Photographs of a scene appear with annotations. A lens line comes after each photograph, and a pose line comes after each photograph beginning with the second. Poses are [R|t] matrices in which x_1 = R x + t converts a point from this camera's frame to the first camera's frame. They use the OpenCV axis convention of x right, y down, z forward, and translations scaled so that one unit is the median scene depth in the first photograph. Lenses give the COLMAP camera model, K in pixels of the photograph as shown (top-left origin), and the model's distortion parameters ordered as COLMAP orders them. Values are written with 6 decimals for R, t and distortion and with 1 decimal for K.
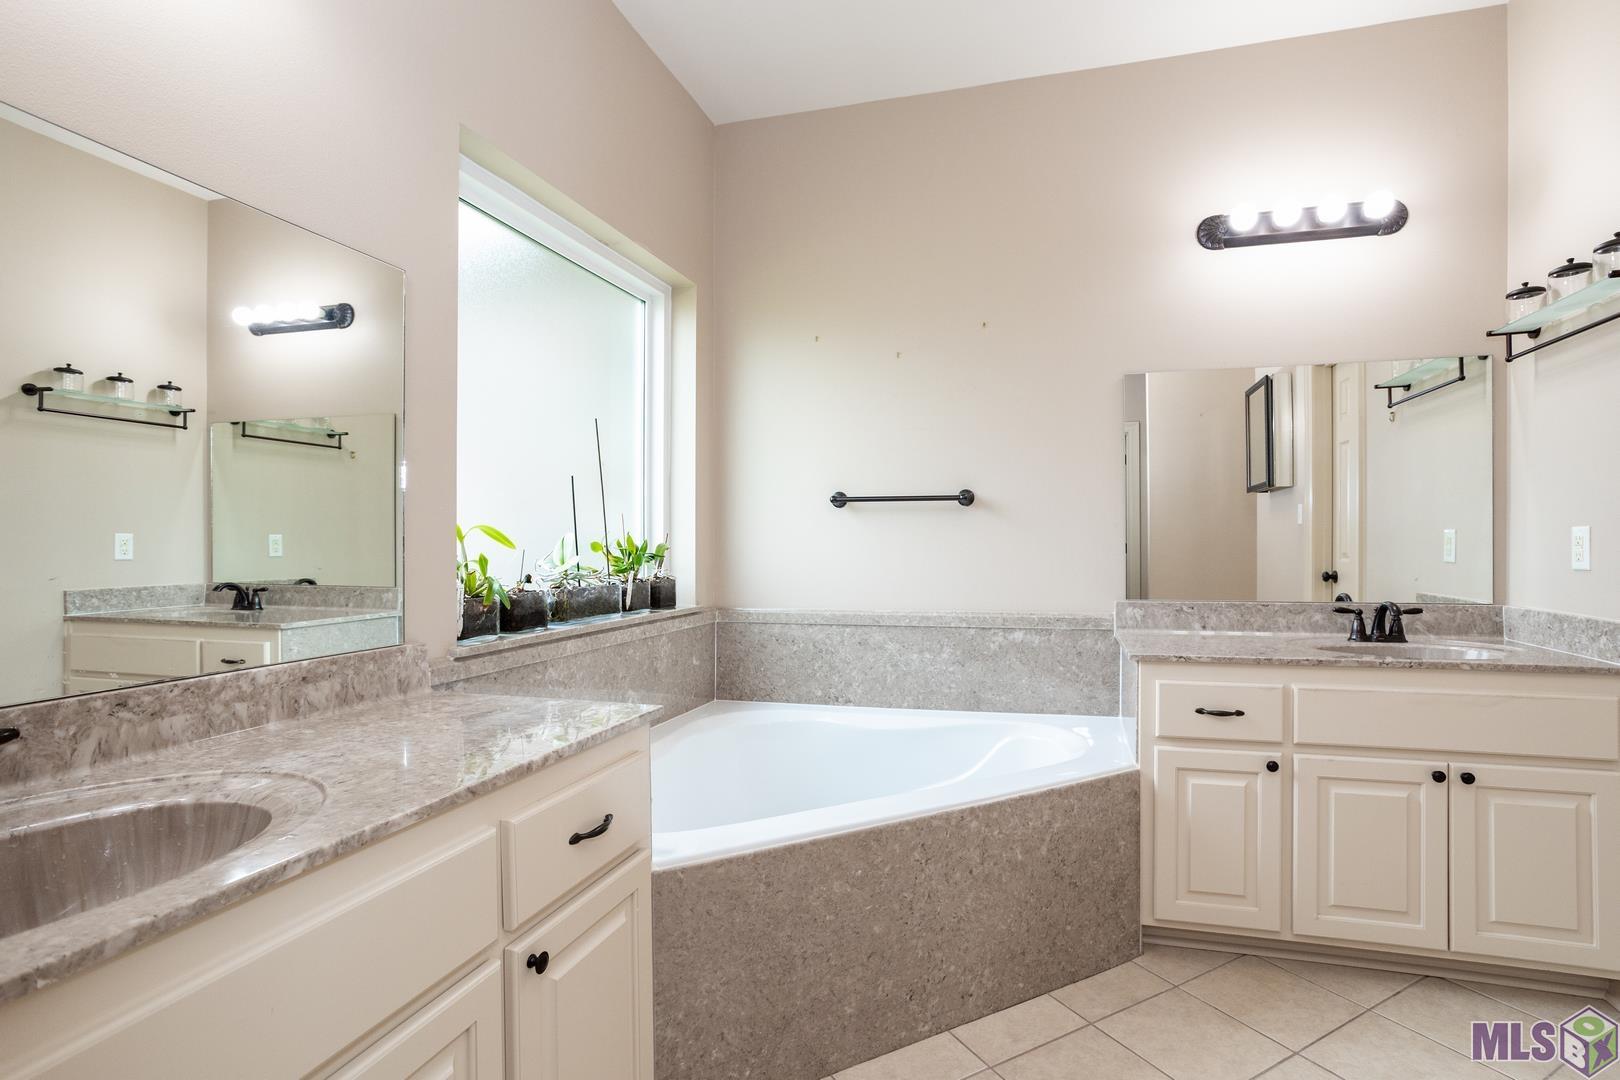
lens RADIAL K [[801.6, 0, 816.5], [0, 801.6, 535.9], [0, 0, 1]] dist [0.000434, 0.001862]
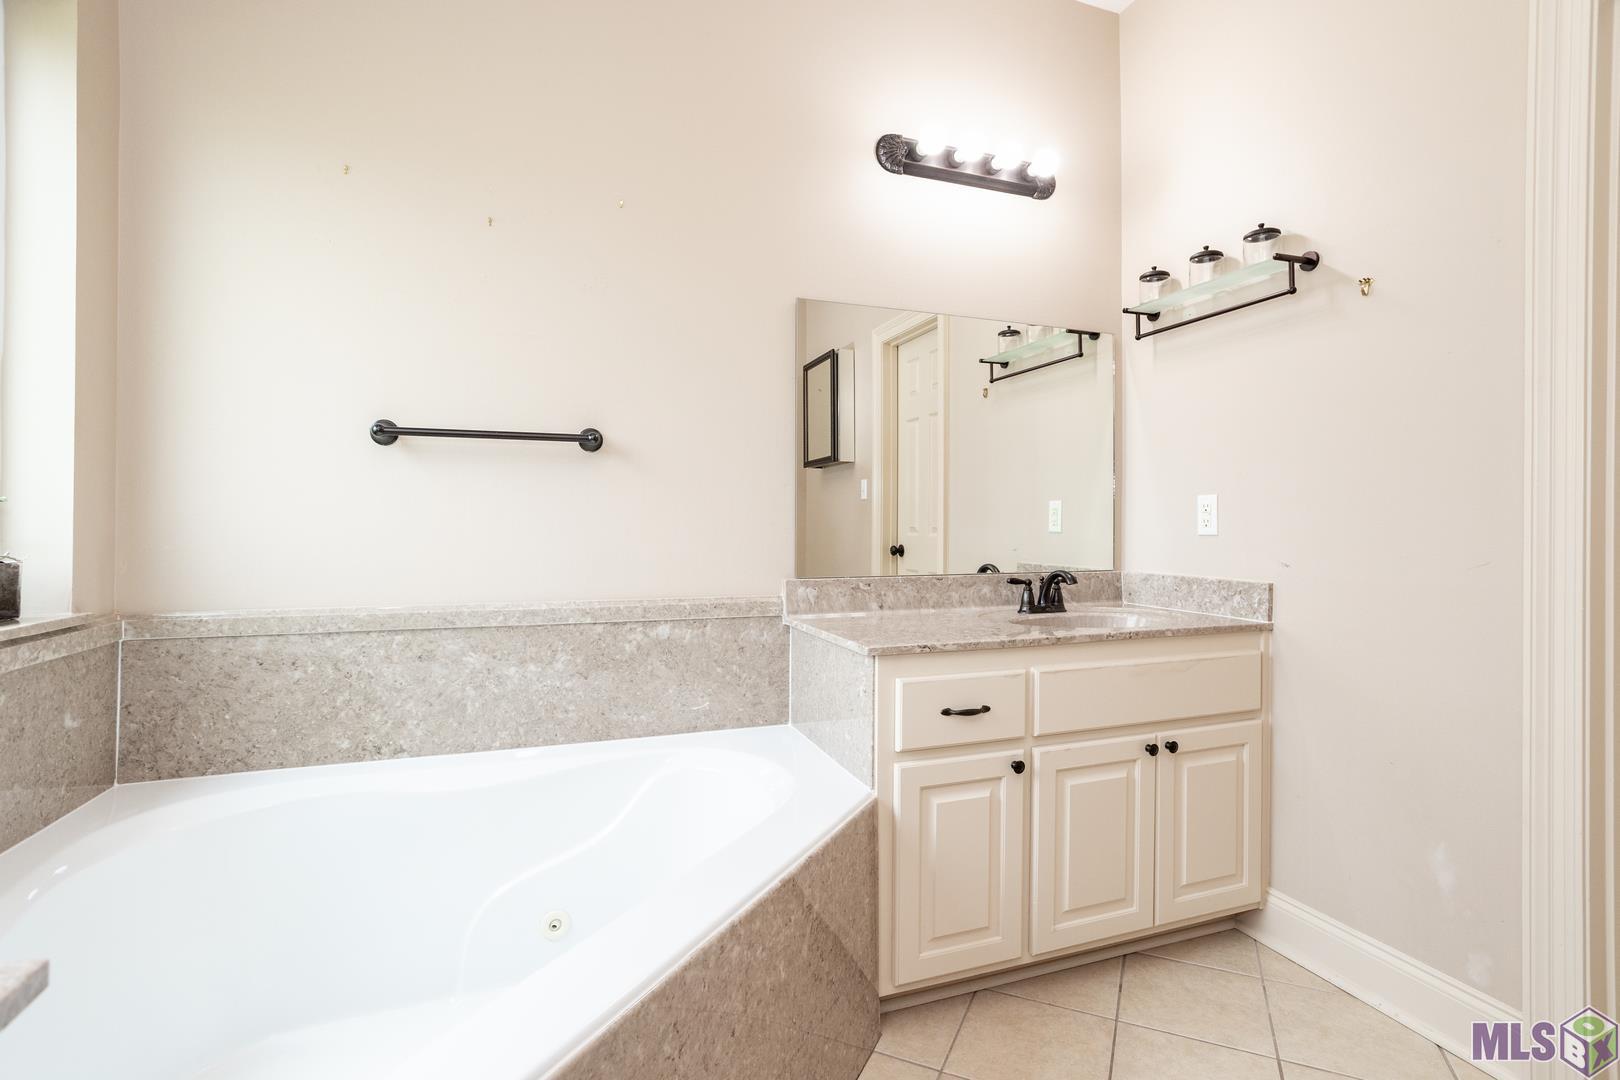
lens RADIAL K [[820.6, 0, 838.0], [0, 820.6, 519.8], [0, 0, 1]] dist [-0.058341, 0.041494]
pose [[0.798858, 0.012297, 0.601394, -0.080531], [-0.014096, 0.999899, -0.001721, 0.023677], [-0.601355, -0.007103, 0.798951, 0.333239]]
